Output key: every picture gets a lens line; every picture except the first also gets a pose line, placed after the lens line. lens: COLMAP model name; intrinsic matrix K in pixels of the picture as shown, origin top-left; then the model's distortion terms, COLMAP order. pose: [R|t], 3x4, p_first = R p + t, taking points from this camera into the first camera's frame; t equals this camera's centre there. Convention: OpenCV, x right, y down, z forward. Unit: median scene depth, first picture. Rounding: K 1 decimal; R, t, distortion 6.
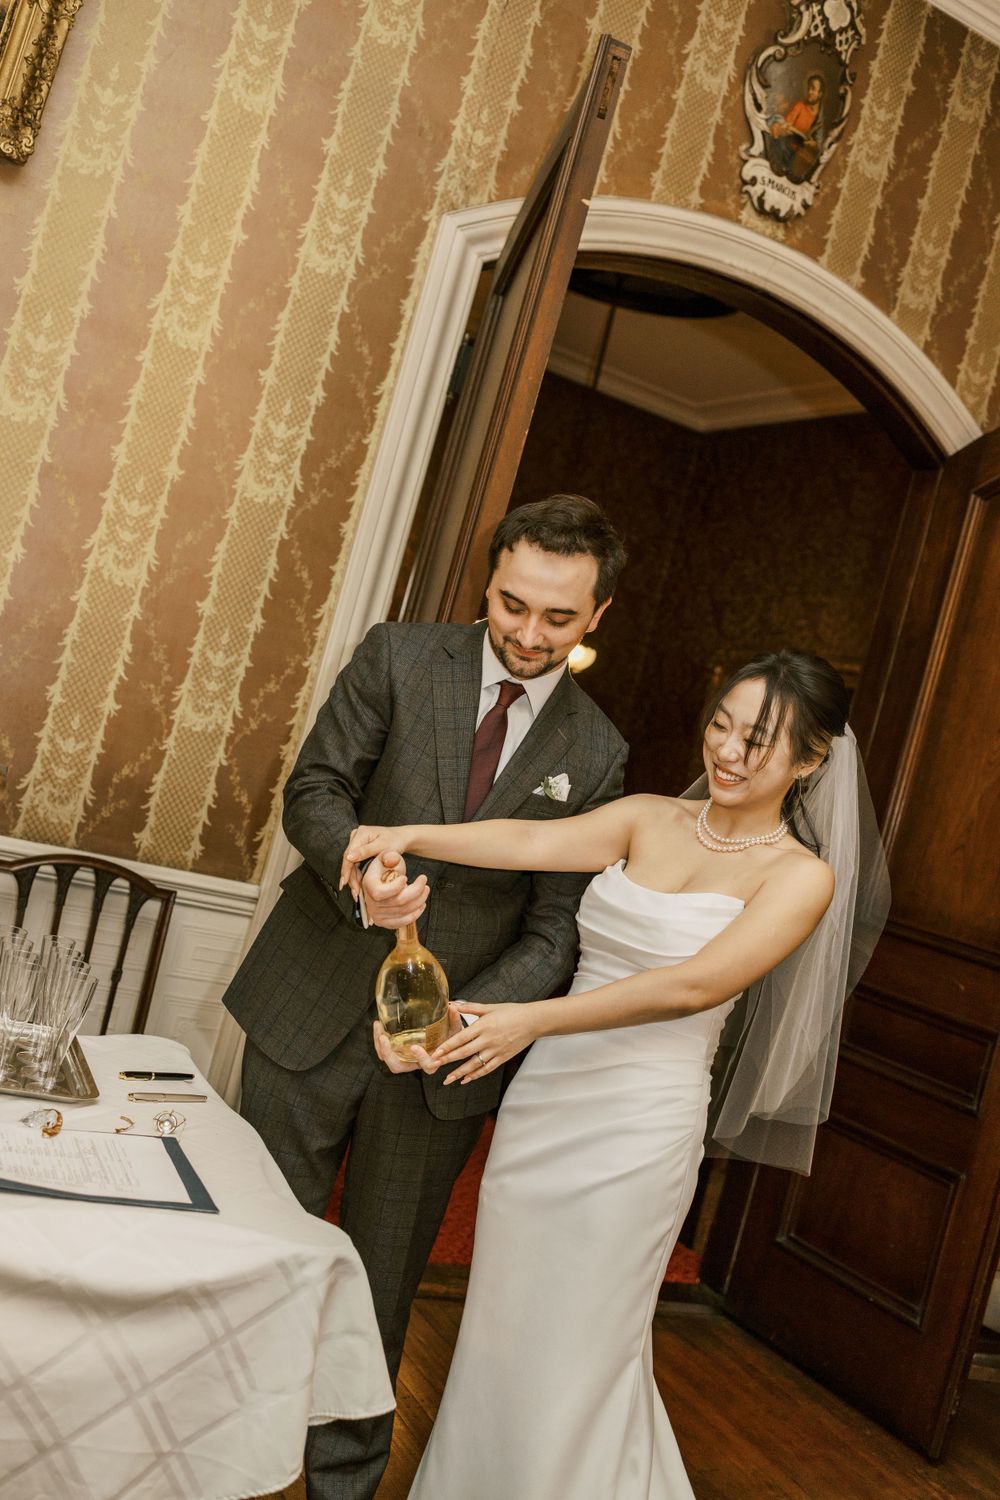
lens RADIAL K [[1500.9, 0, 500.0], [0, 1500.9, 750.0], [0, 0, 1]] dist [0.008159, 0.005767]
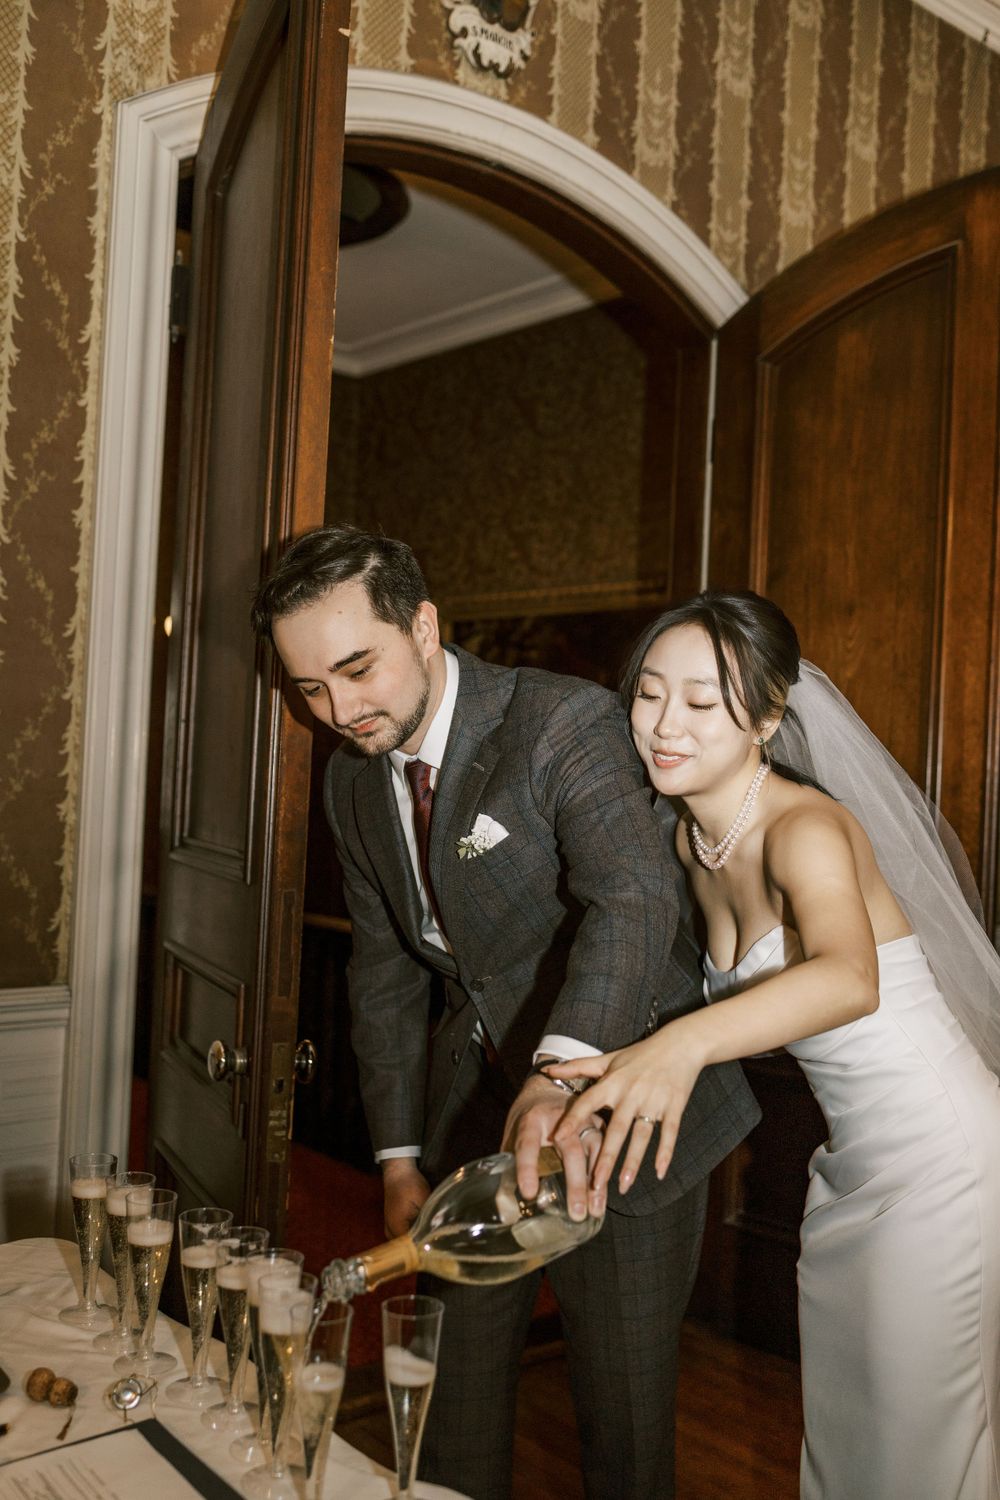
lens RADIAL K [[1500.9, 0, 500.0], [0, 1500.9, 750.0], [0, 0, 1]] dist [0.008159, 0.005767]
pose [[0.953180, -0.211555, 0.216084, -0.081251], [0.207113, 0.977360, 0.043267, -0.015371], [-0.220345, 0.003512, 0.975416, 0.169348]]
